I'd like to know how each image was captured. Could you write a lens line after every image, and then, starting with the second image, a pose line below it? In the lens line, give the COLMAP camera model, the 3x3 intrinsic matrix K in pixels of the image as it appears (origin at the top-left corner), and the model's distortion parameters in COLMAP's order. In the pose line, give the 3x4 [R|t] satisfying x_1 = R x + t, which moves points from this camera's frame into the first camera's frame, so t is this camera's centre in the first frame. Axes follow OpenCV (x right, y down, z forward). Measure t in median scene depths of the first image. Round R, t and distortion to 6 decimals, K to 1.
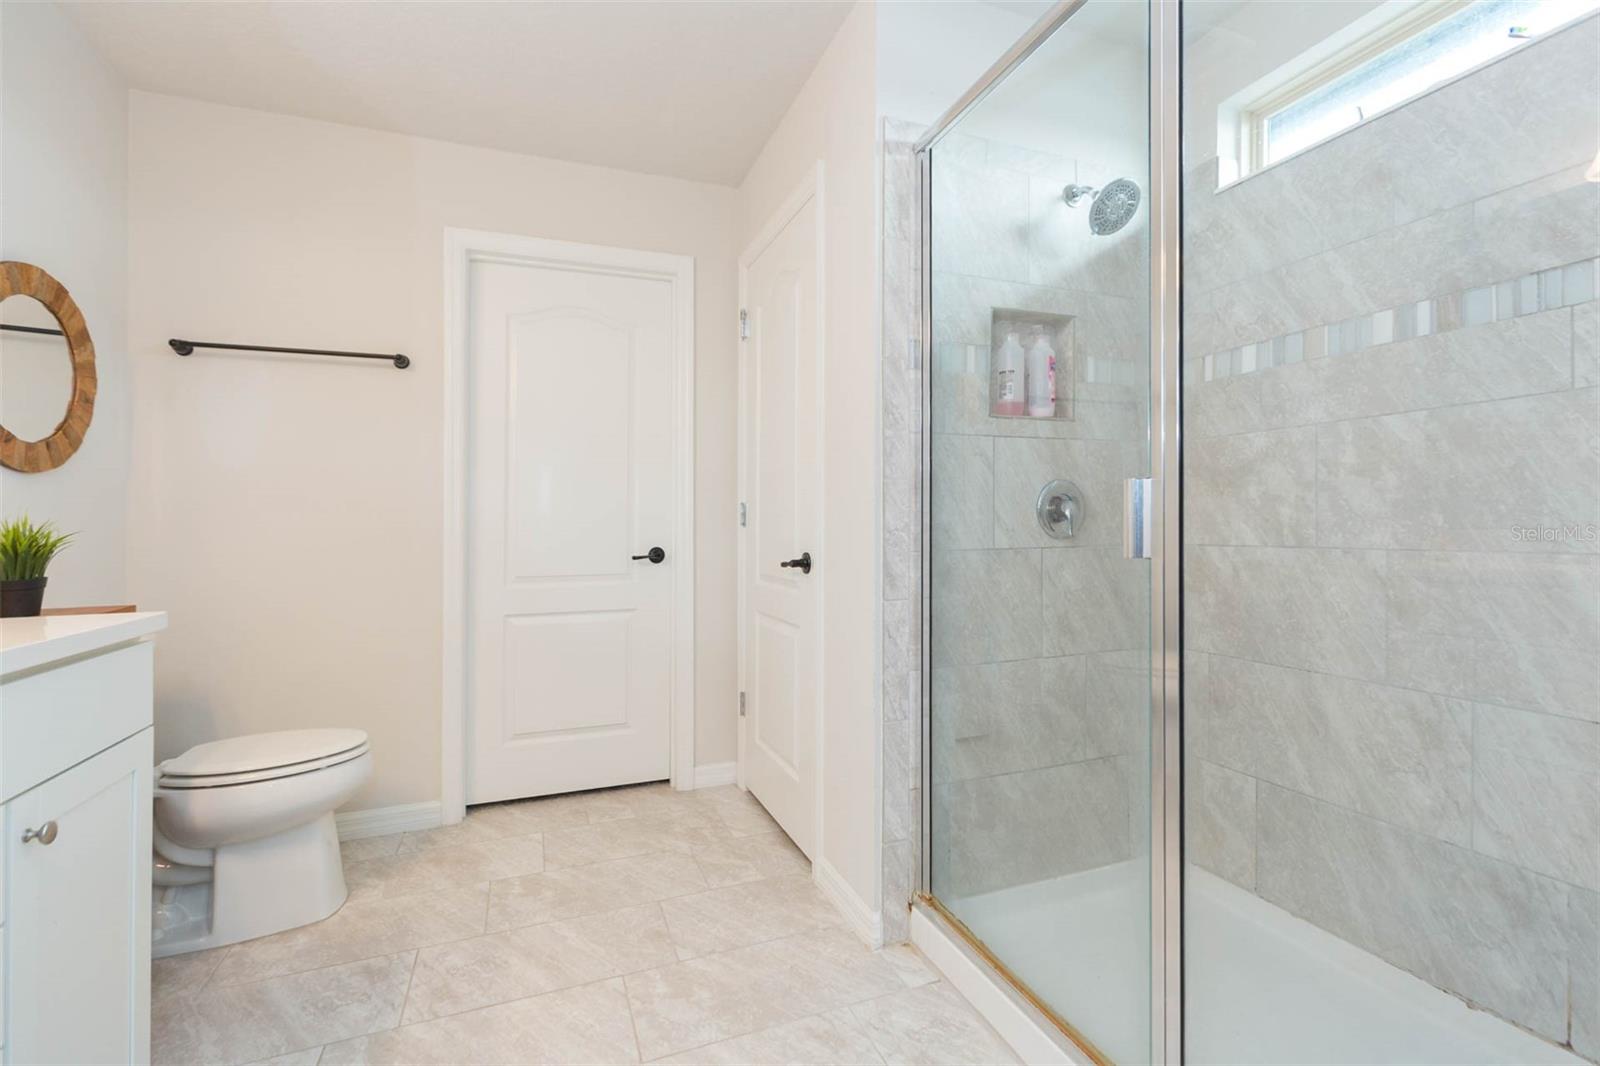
lens RADIAL K [[722.1, 0, 811.8], [0, 722.1, 526.3], [0, 0, 1]] dist [0.003559, -0.001438]
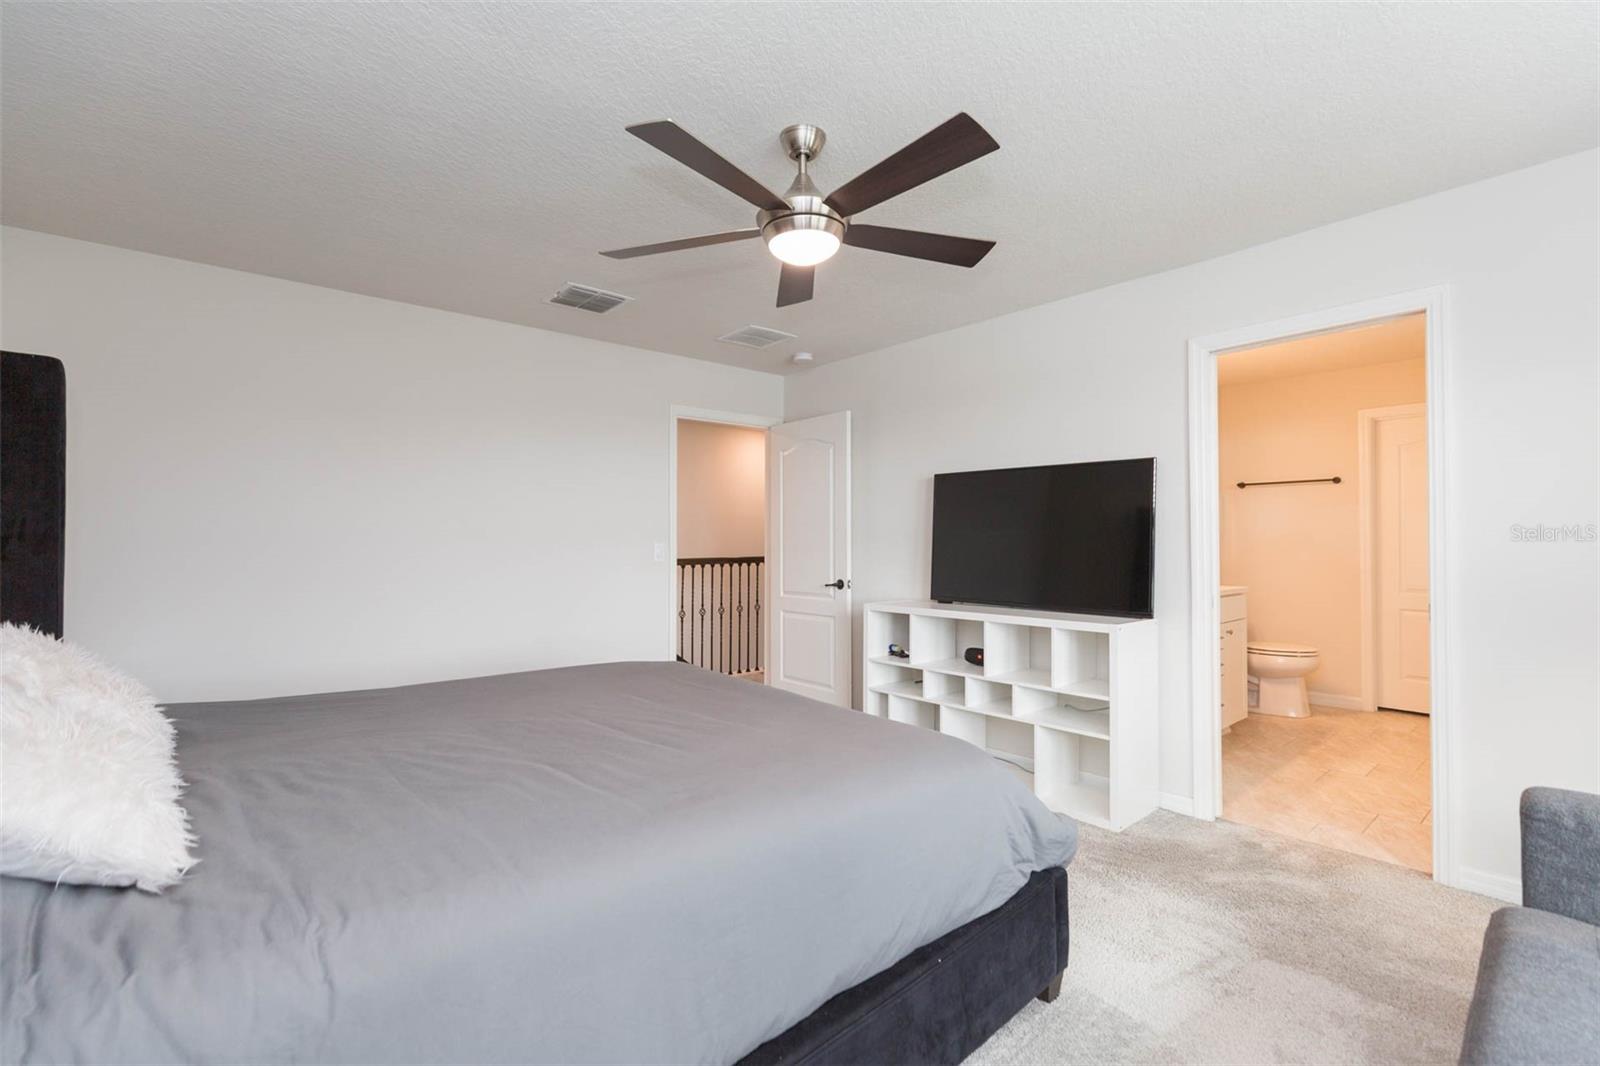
lens RADIAL K [[722.1, 0, 814.5], [0, 722.1, 529.9], [0, 0, 1]] dist [0.003559, -0.001438]
pose [[0.346258, -0.021414, -0.937895, 1.121955], [0.004830, 0.999767, -0.021044, -0.066008], [0.938127, 0.002756, 0.346281, -1.469836]]
